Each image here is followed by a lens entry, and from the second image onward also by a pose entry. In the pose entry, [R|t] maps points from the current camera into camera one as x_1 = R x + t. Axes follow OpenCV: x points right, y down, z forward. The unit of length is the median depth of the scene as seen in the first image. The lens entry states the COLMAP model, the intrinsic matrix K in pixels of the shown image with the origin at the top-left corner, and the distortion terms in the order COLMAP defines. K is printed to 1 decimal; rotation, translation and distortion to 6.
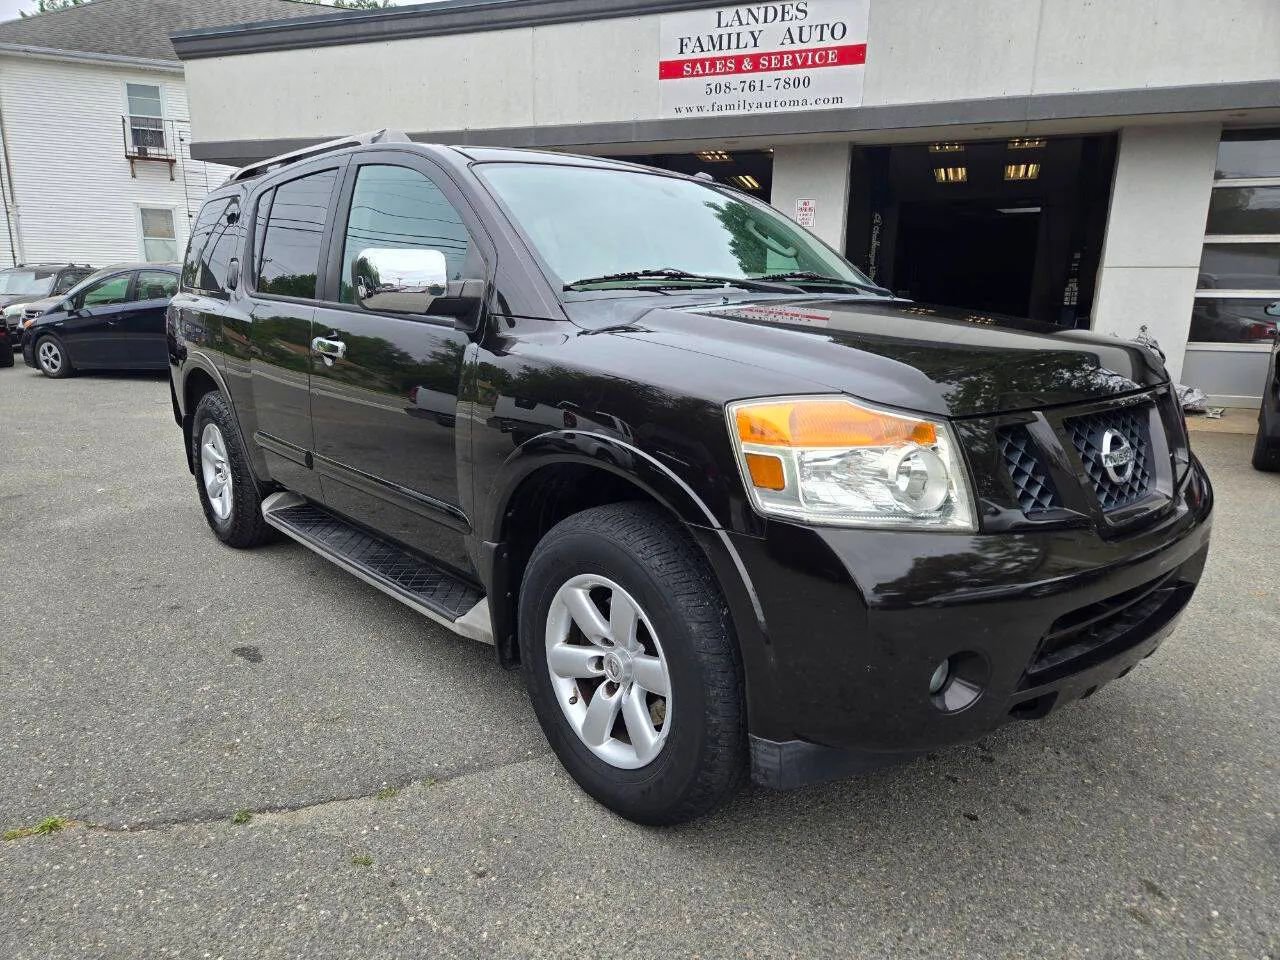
lens RADIAL K [[875.0, 0, 640.5], [0, 875.0, 476.3], [0, 0, 1]] dist [0.079238, -0.067607]
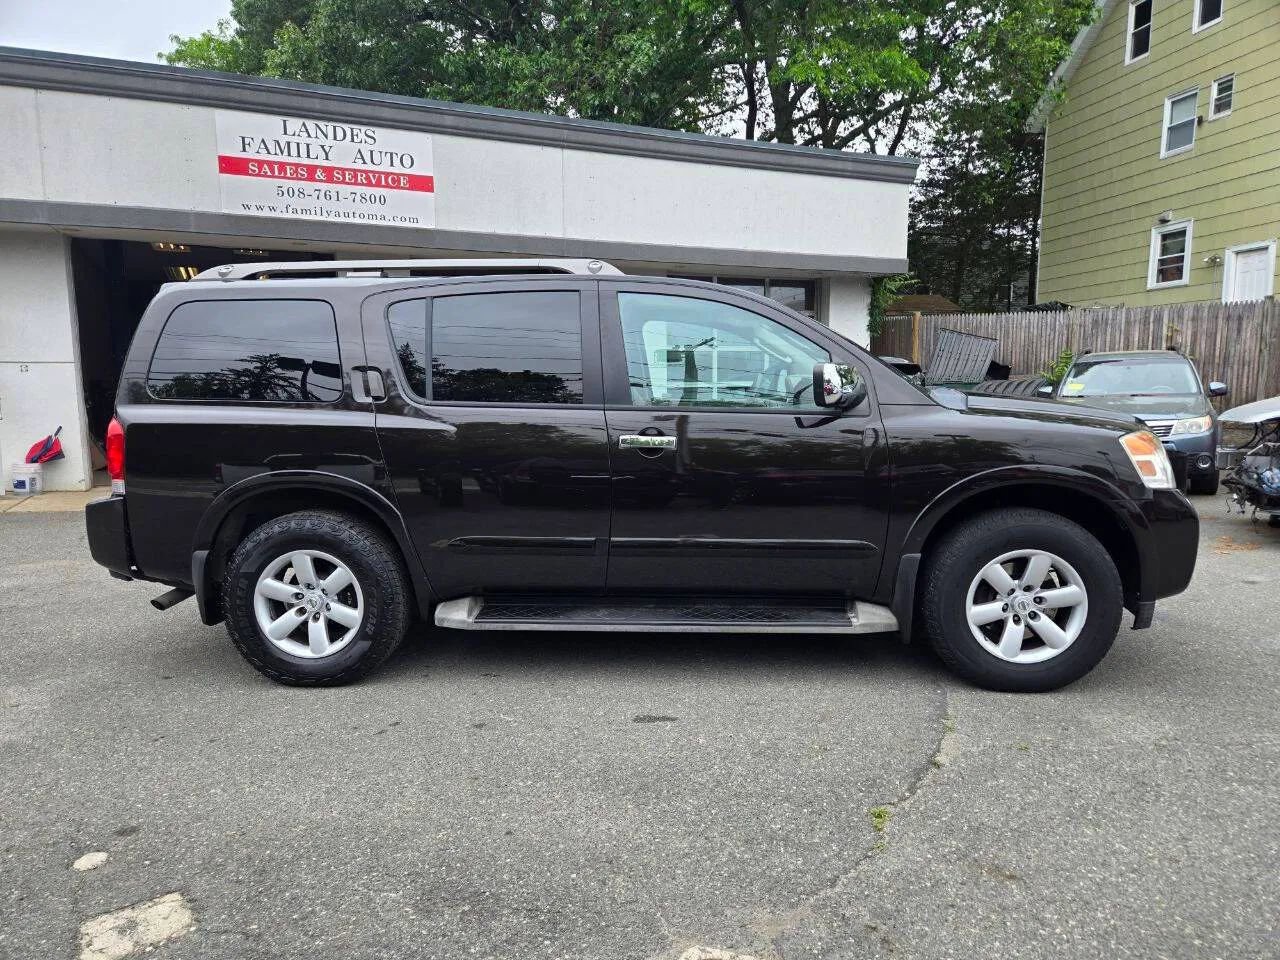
lens RADIAL K [[859.3, 0, 644.6], [0, 859.3, 481.8], [0, 0, 1]] dist [0.030146, -0.000399]
pose [[0.701715, -0.100986, 0.705264, -1.187868], [0.166208, 0.985793, -0.024217, -0.067566], [-0.692799, 0.134214, 0.708531, 0.210419]]
